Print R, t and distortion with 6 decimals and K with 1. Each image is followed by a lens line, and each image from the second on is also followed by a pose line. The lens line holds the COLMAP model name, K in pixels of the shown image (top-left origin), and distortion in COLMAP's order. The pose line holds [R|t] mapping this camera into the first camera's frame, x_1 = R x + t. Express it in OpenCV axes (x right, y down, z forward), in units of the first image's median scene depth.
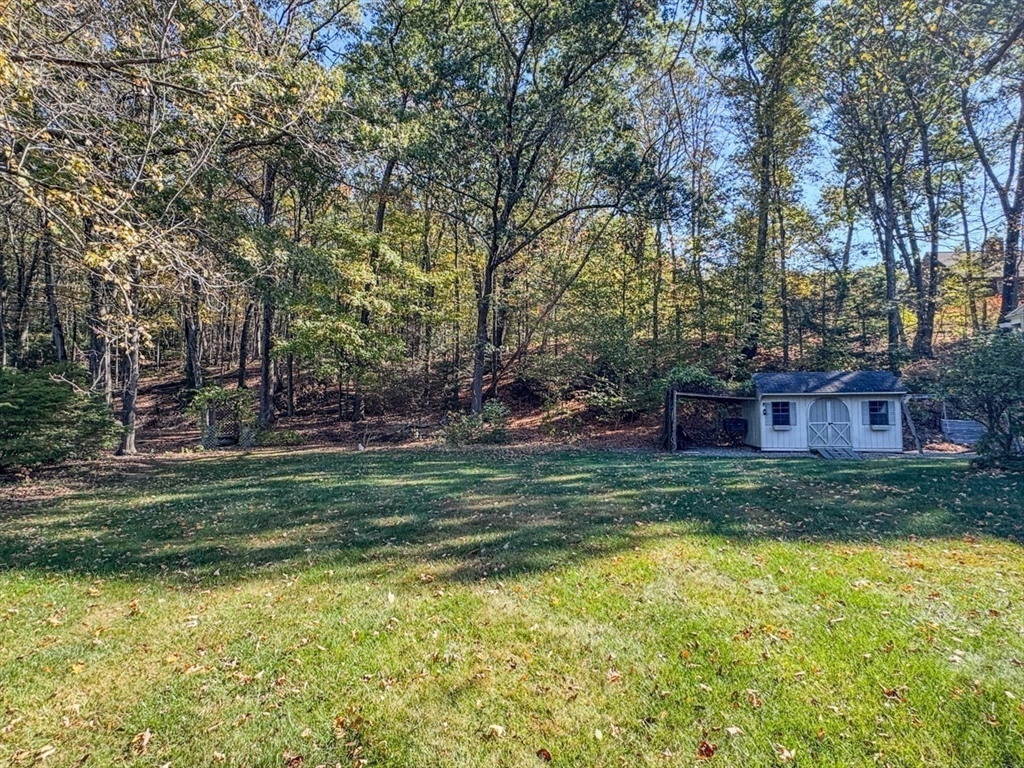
lens RADIAL K [[506.9, 0, 511.3], [0, 506.9, 368.5], [0, 0, 1]] dist [0.000731, 0.000535]
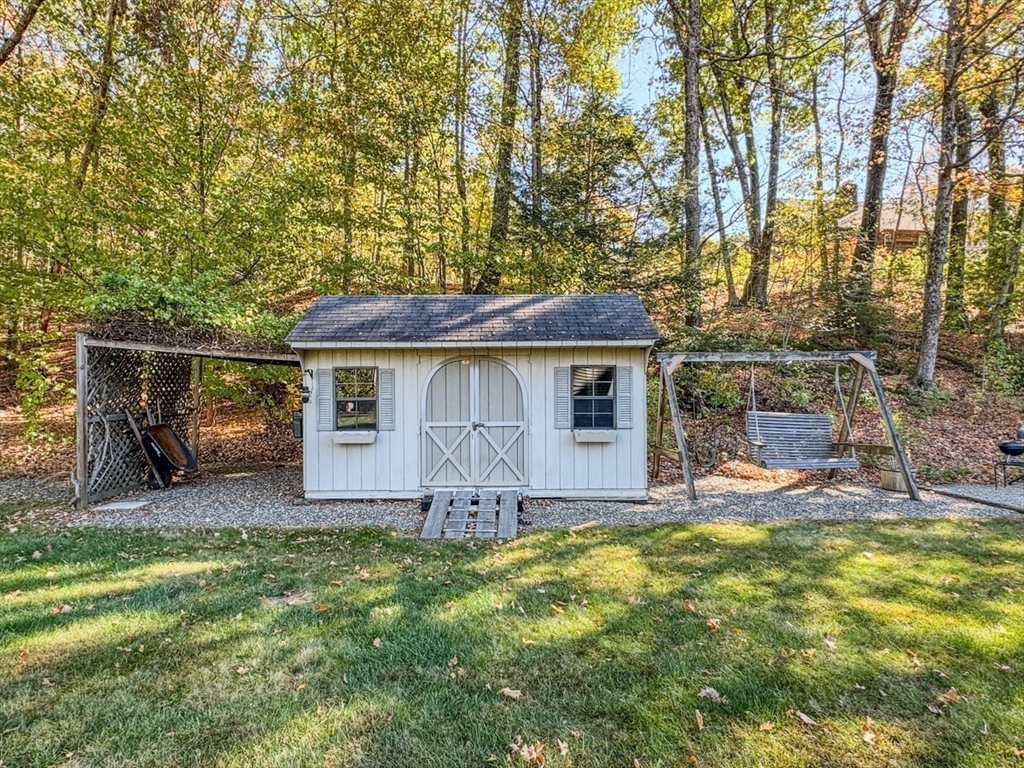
lens RADIAL K [[528.7, 0, 512.0], [0, 528.7, 384.0], [0, 0, 1]] dist [-0.002518, 0.000861]
pose [[0.979811, 0.003646, 0.199891, 0.564223], [-0.013277, 0.998813, 0.046864, 0.058193], [-0.199483, -0.048571, 0.978697, 0.599178]]
